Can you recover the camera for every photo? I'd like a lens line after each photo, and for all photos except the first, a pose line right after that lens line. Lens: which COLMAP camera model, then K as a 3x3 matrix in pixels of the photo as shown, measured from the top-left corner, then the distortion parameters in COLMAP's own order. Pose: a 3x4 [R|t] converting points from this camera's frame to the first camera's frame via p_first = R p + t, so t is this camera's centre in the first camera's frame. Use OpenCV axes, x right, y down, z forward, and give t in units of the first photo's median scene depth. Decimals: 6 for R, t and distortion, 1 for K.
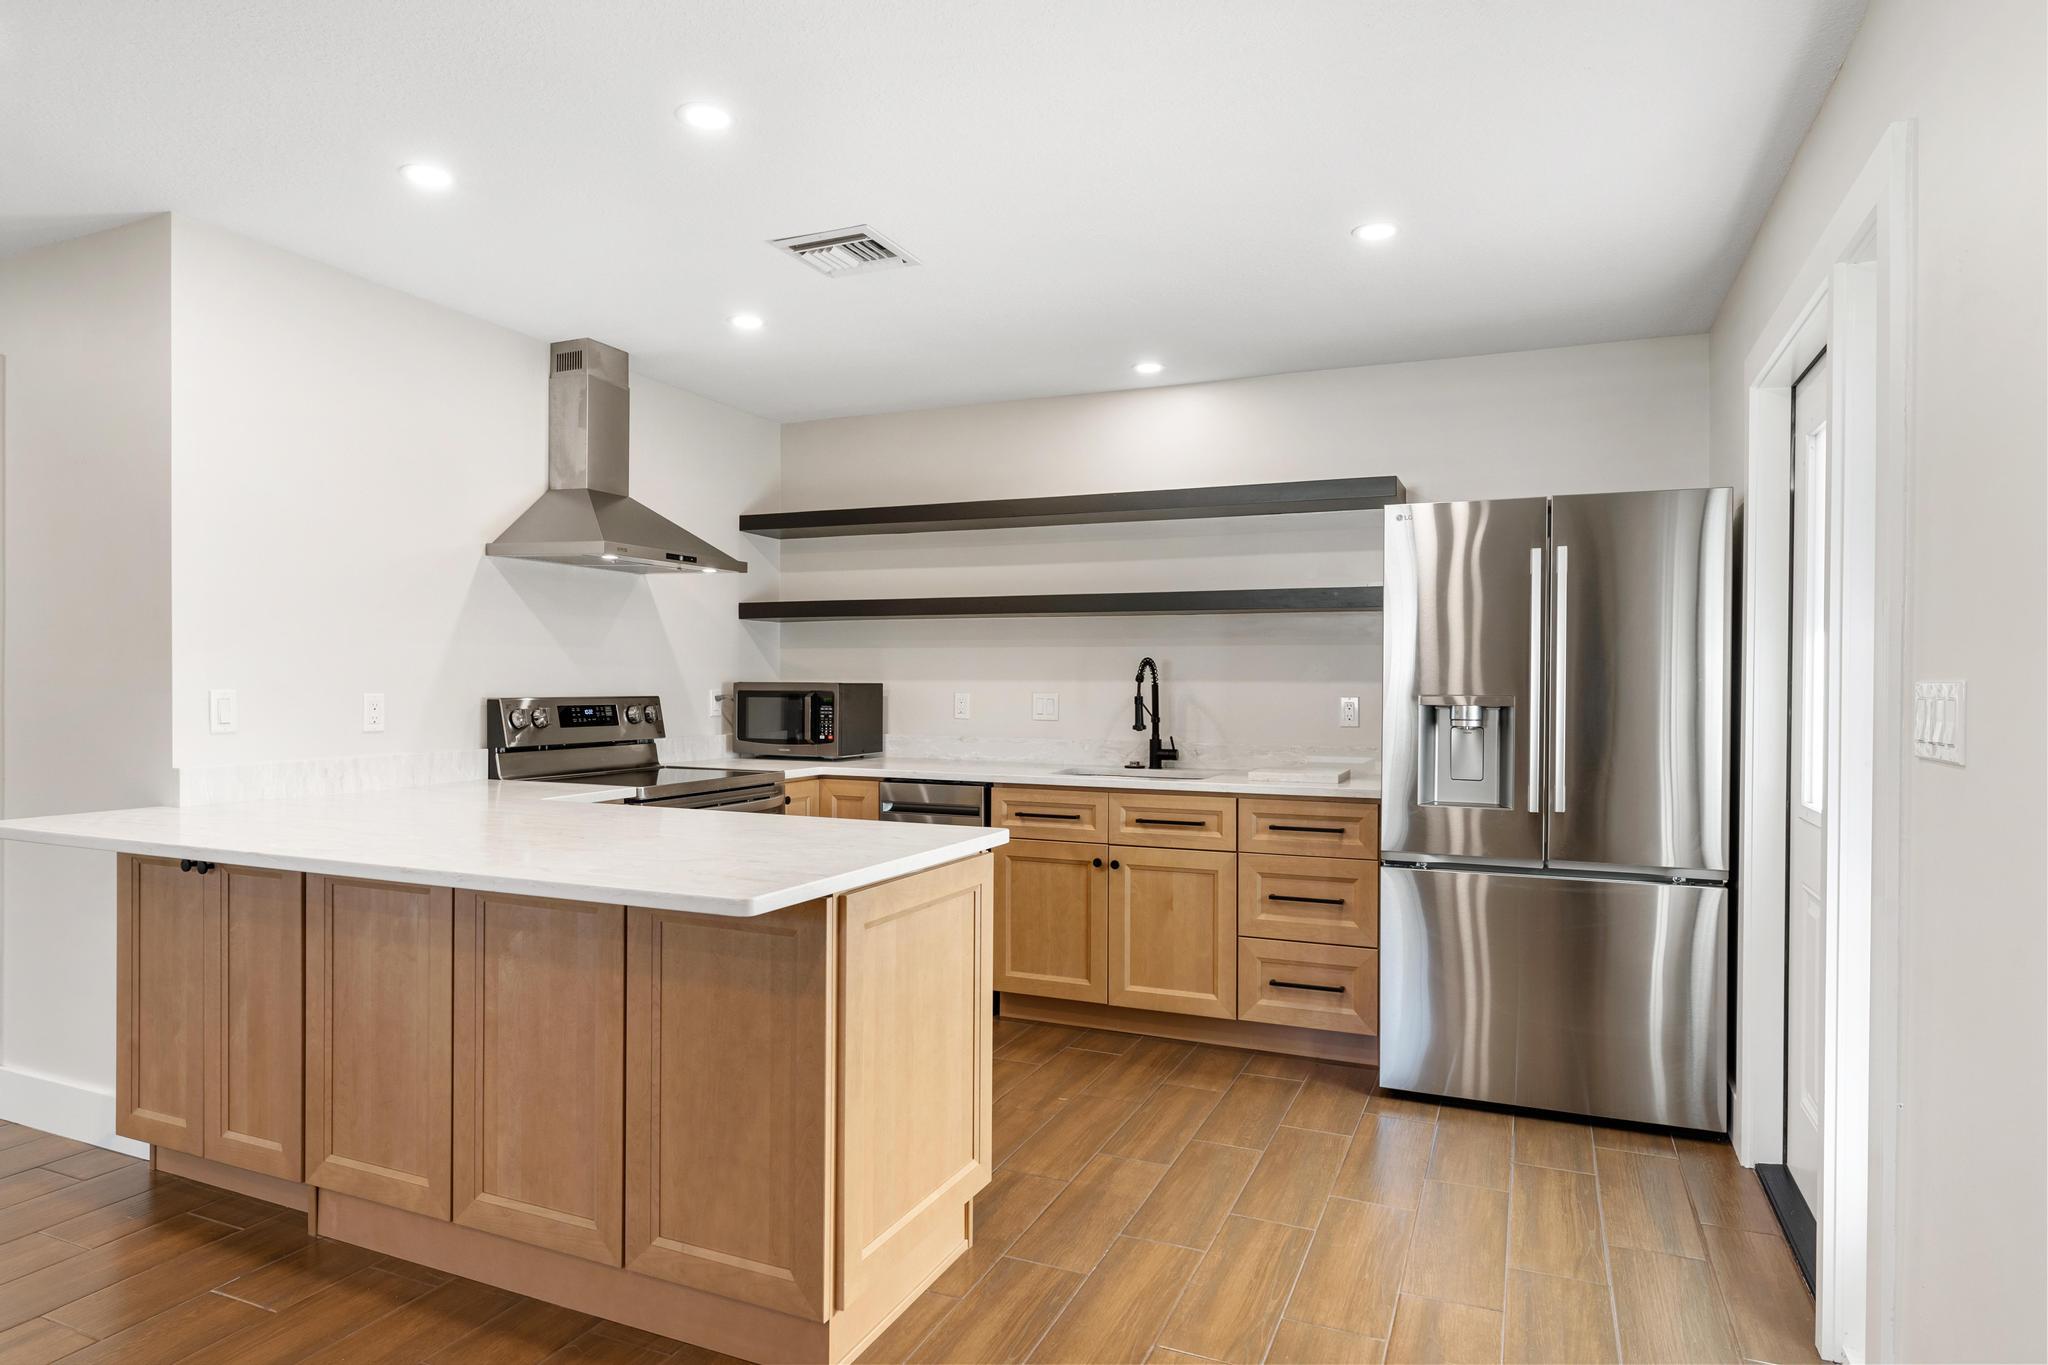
lens RADIAL K [[1177.9, 0, 1026.2], [0, 1177.9, 685.4], [0, 0, 1]] dist [-0.000443, -0.000278]
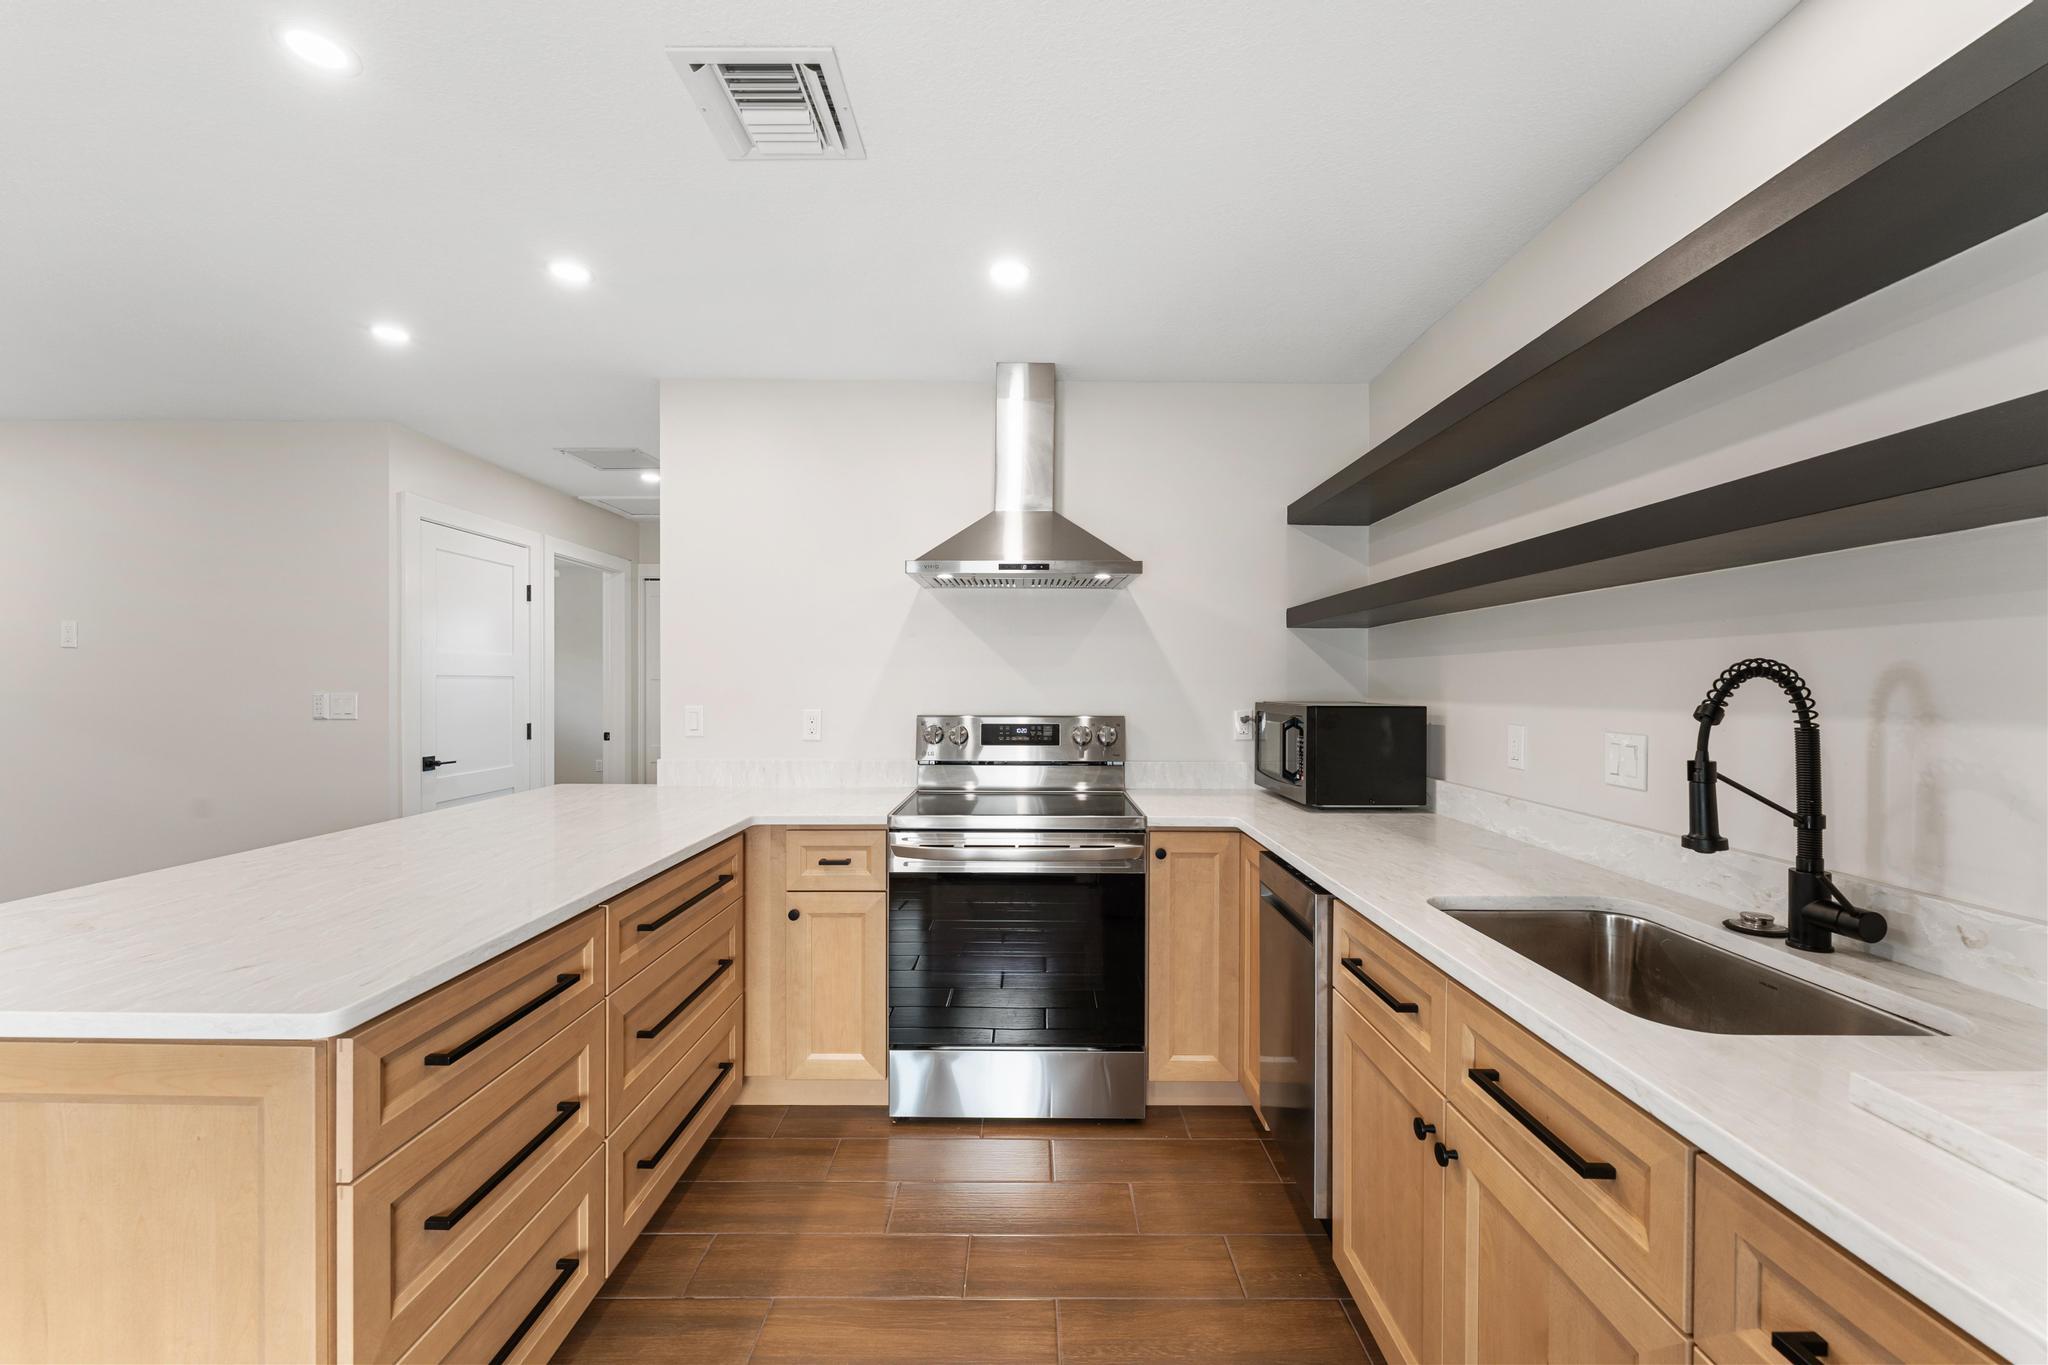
lens RADIAL K [[817.8, 0, 1025.0], [0, 817.8, 686.6], [0, 0, 1]] dist [-0.001122, -0.000619]
pose [[0.396888, -0.000748, -0.917867, 0.299507], [-0.004407, 0.999987, -0.002721, -0.014681], [0.917856, 0.005125, 0.396880, 0.784606]]
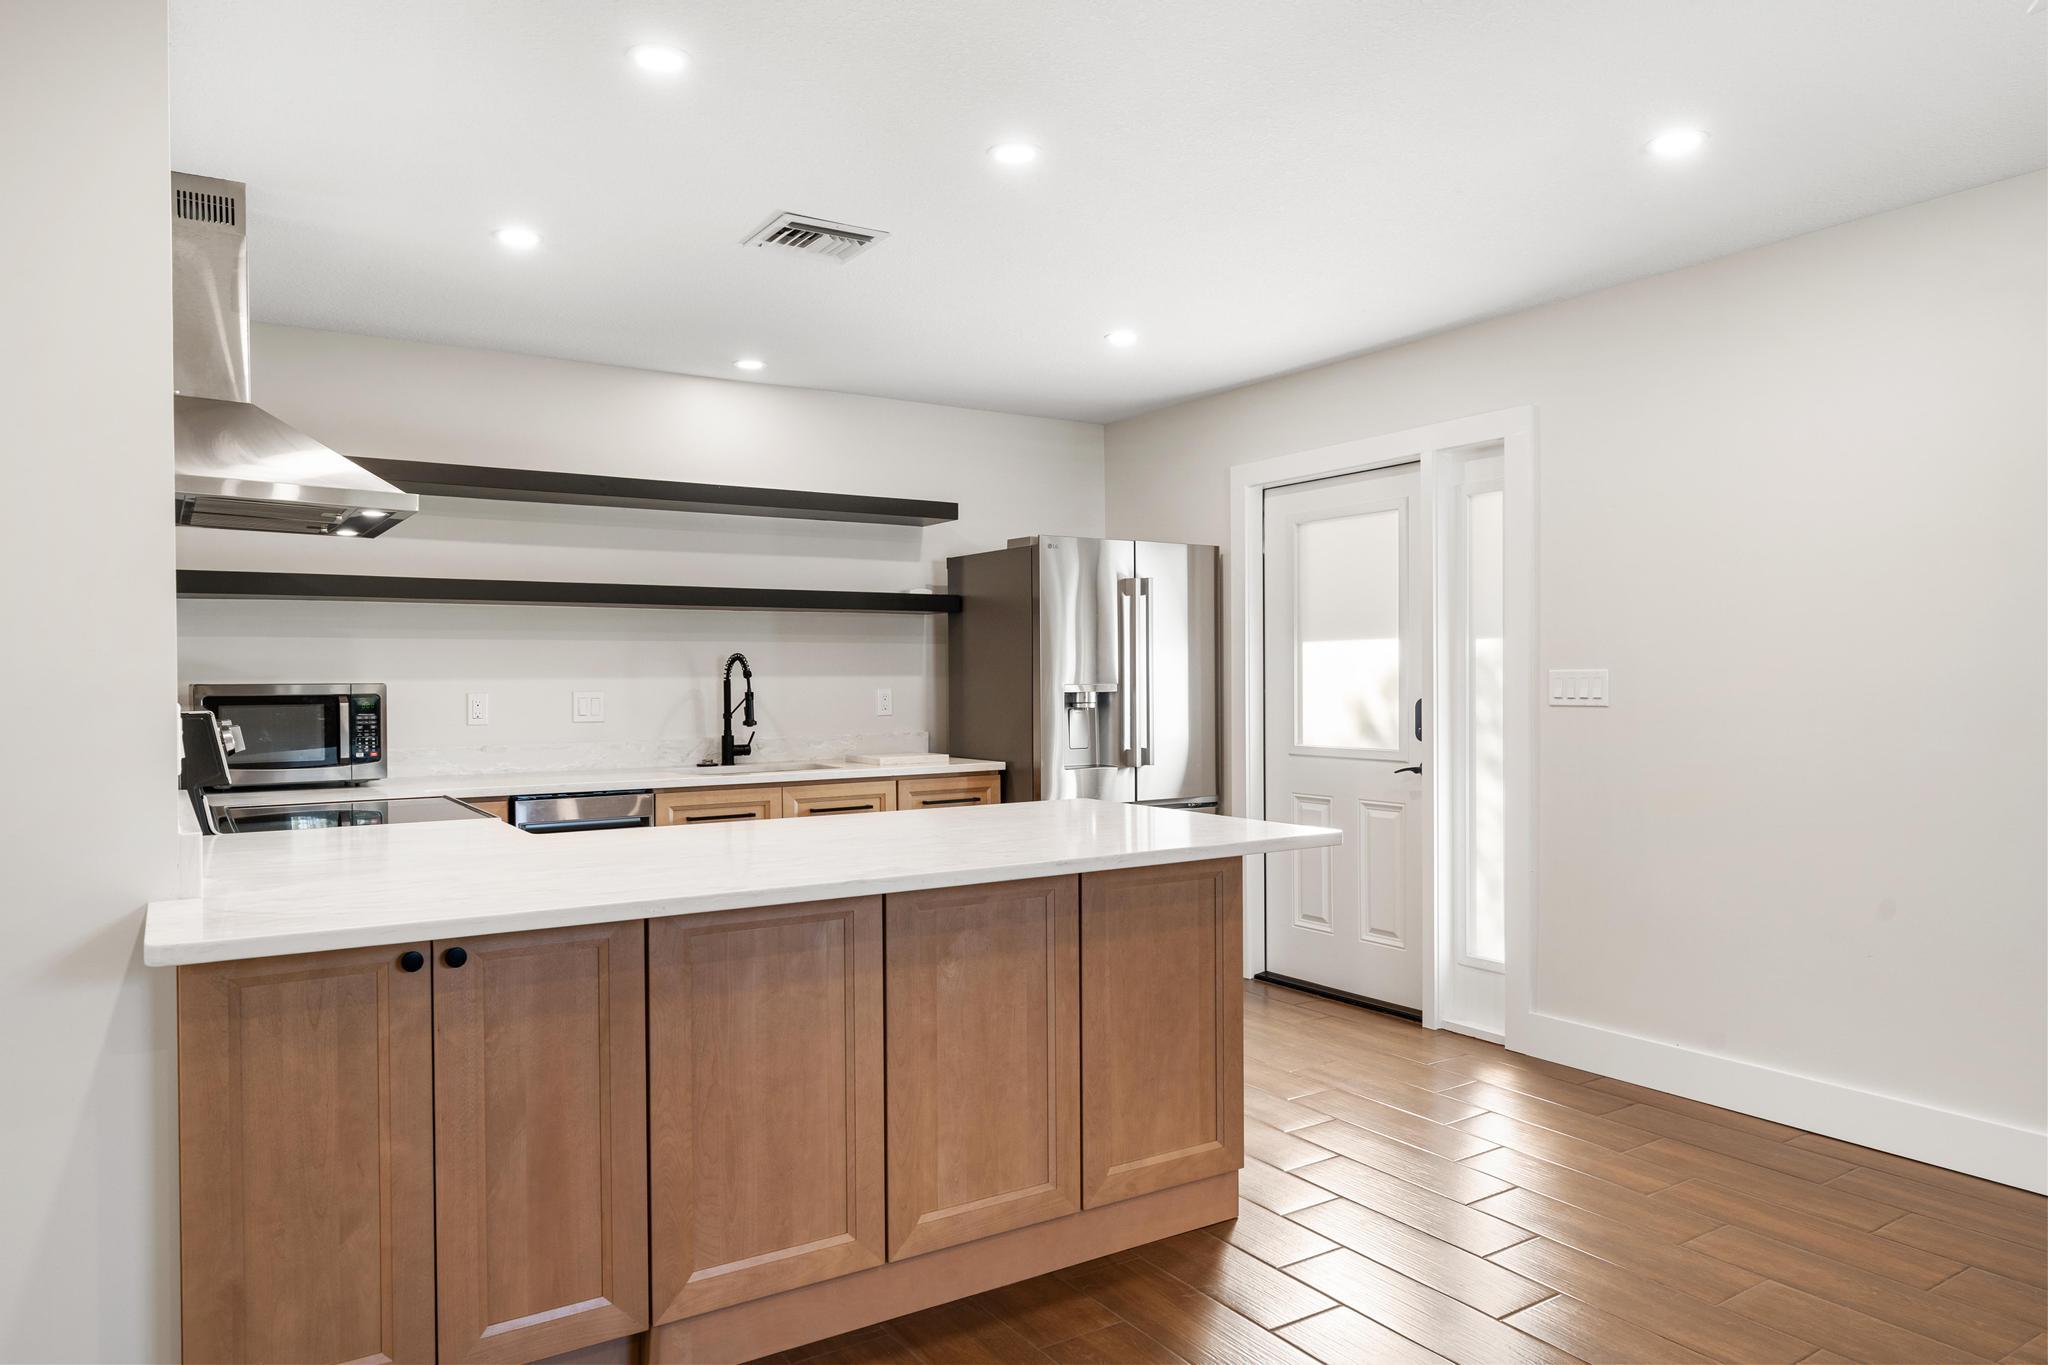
lens RADIAL K [[1331.5, 0, 1024.0], [0, 1331.5, 682.5], [0, 0, 1]] dist [0.002696, 0.000589]
pose [[0.550954, -0.013622, 0.834425, -0.817197], [0.011970, 0.999893, 0.008419, -0.006264], [-0.834450, 0.005349, 0.551058, 0.206316]]
